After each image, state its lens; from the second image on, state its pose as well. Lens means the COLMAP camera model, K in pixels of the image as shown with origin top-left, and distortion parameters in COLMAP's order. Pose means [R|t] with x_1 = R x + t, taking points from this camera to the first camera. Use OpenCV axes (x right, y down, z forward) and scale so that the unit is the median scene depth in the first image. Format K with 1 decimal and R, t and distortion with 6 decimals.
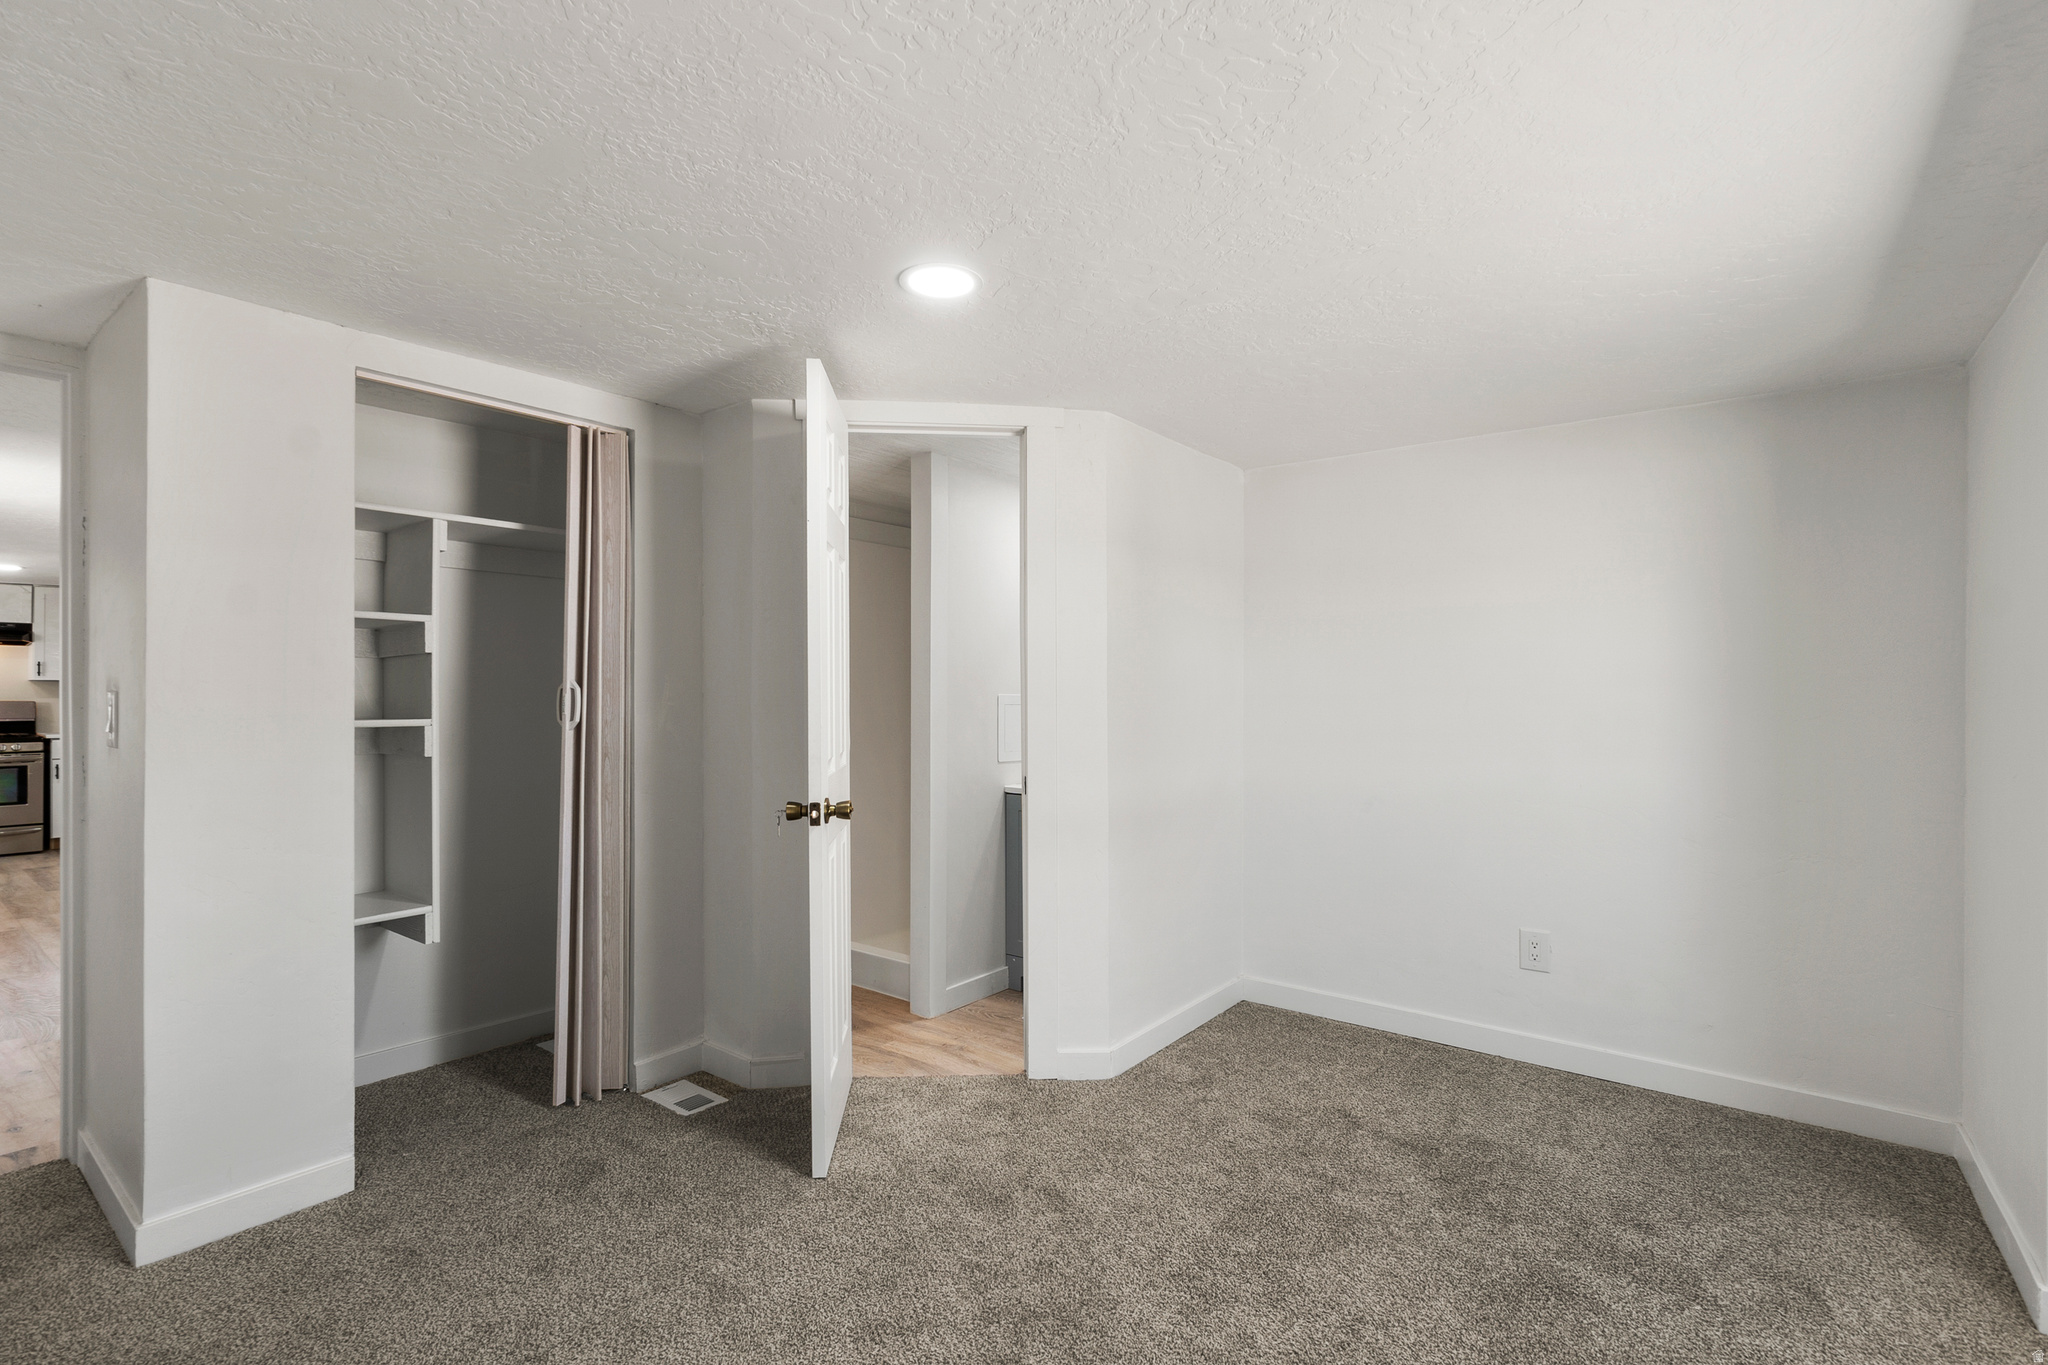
lens RADIAL K [[950.4, 0, 1019.9], [0, 950.4, 682.1], [0, 0, 1]] dist [0.003226, 0.000423]
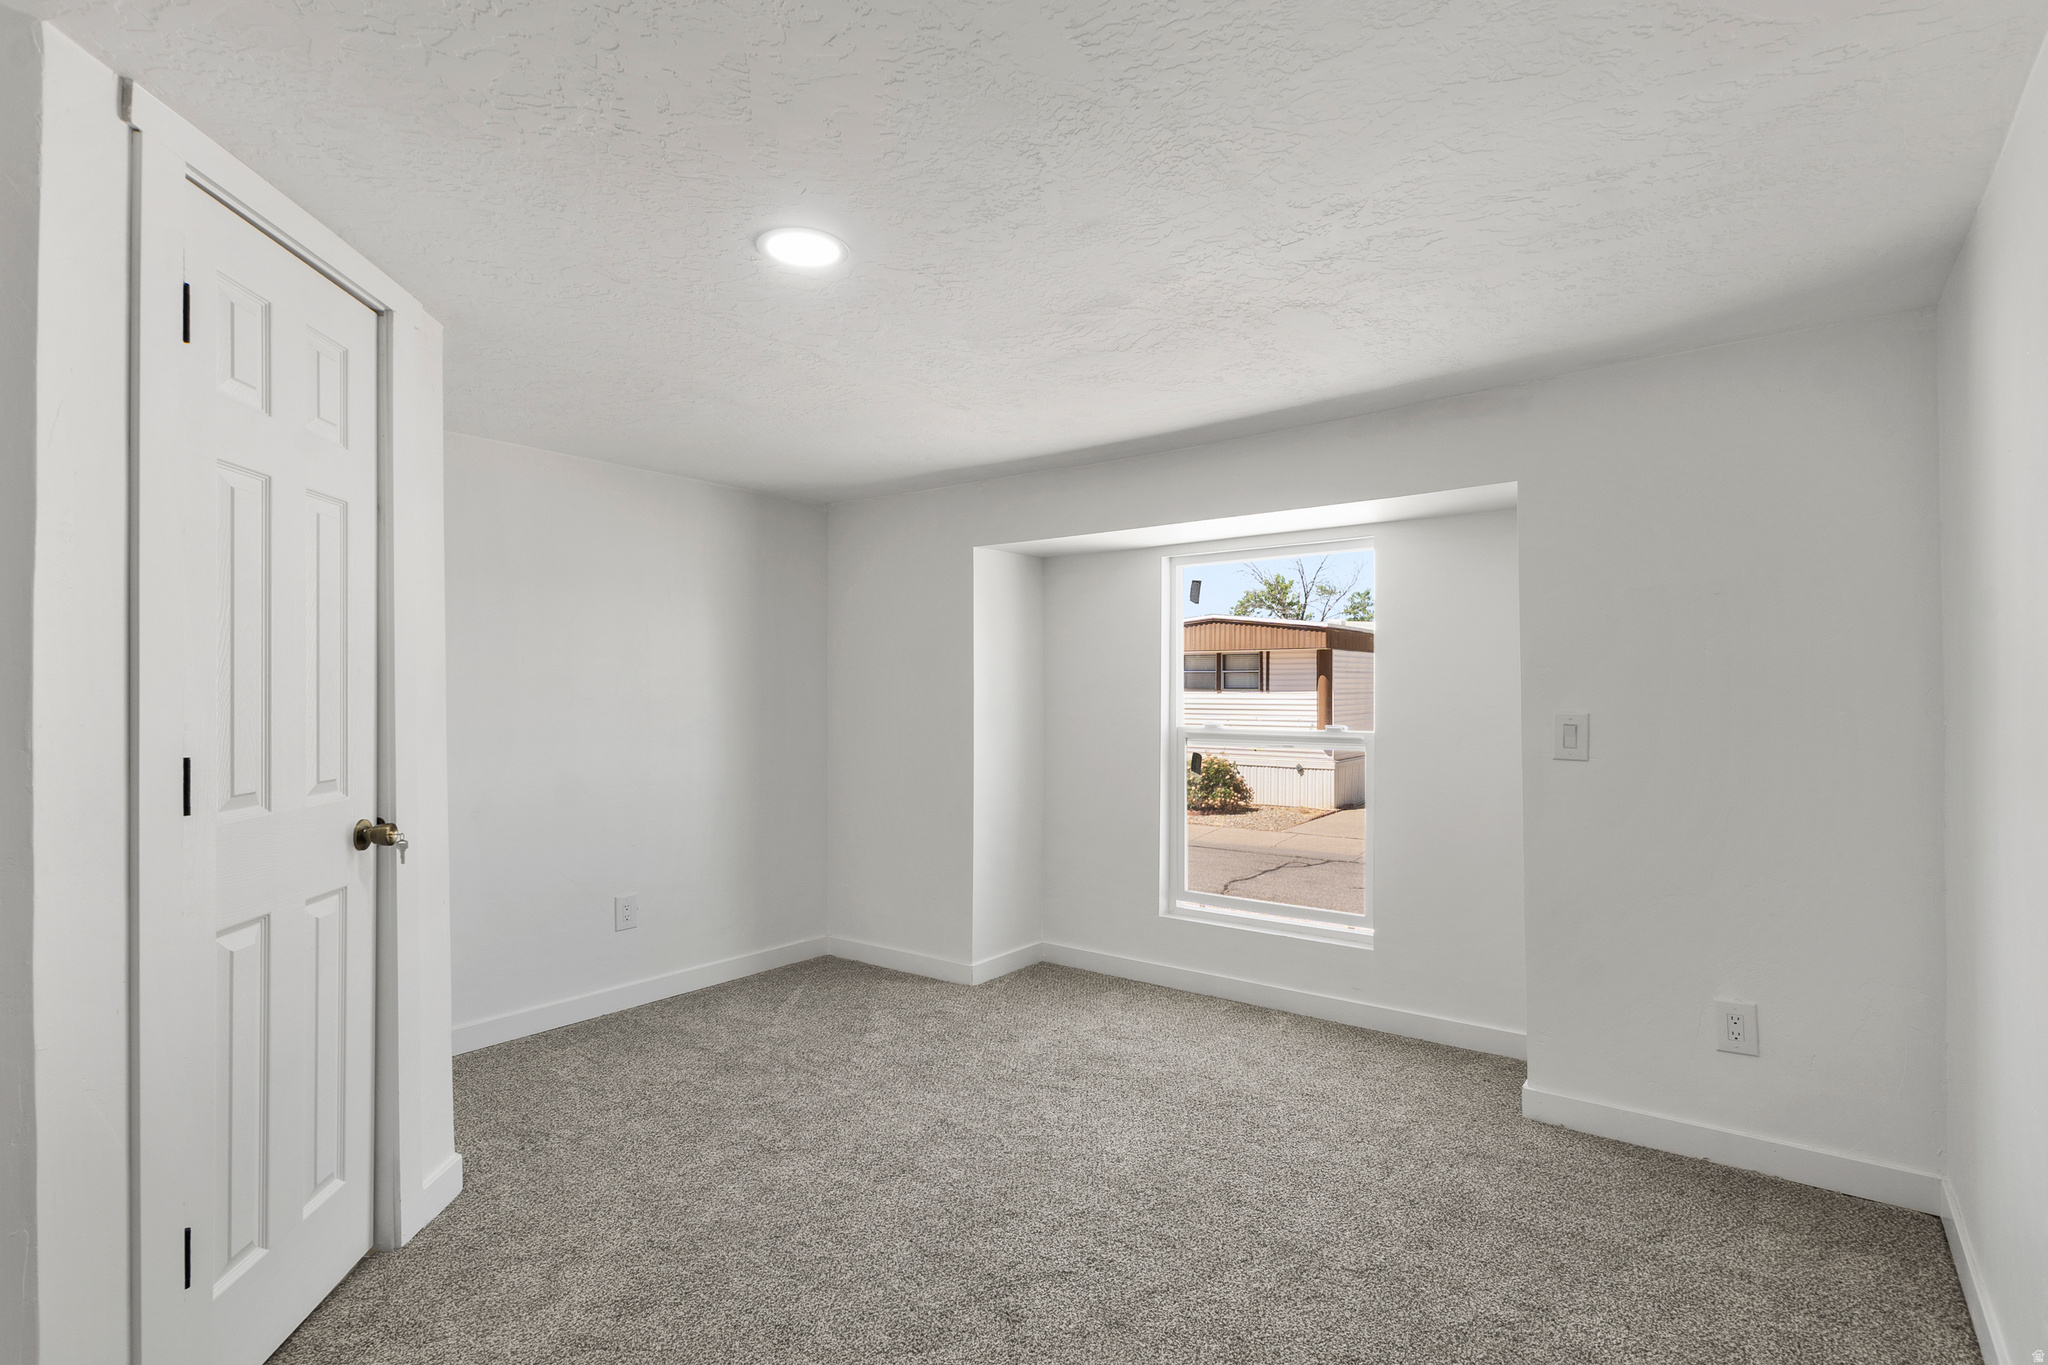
lens RADIAL K [[1008.8, 0, 1021.8], [0, 1008.8, 684.8], [0, 0, 1]] dist [-0.001710, -0.000126]
pose [[0.000767, -0.003359, 0.999994, -0.729379], [-0.005109, 0.999981, 0.003362, -0.003416], [-0.999987, -0.005111, 0.000750, 0.541301]]
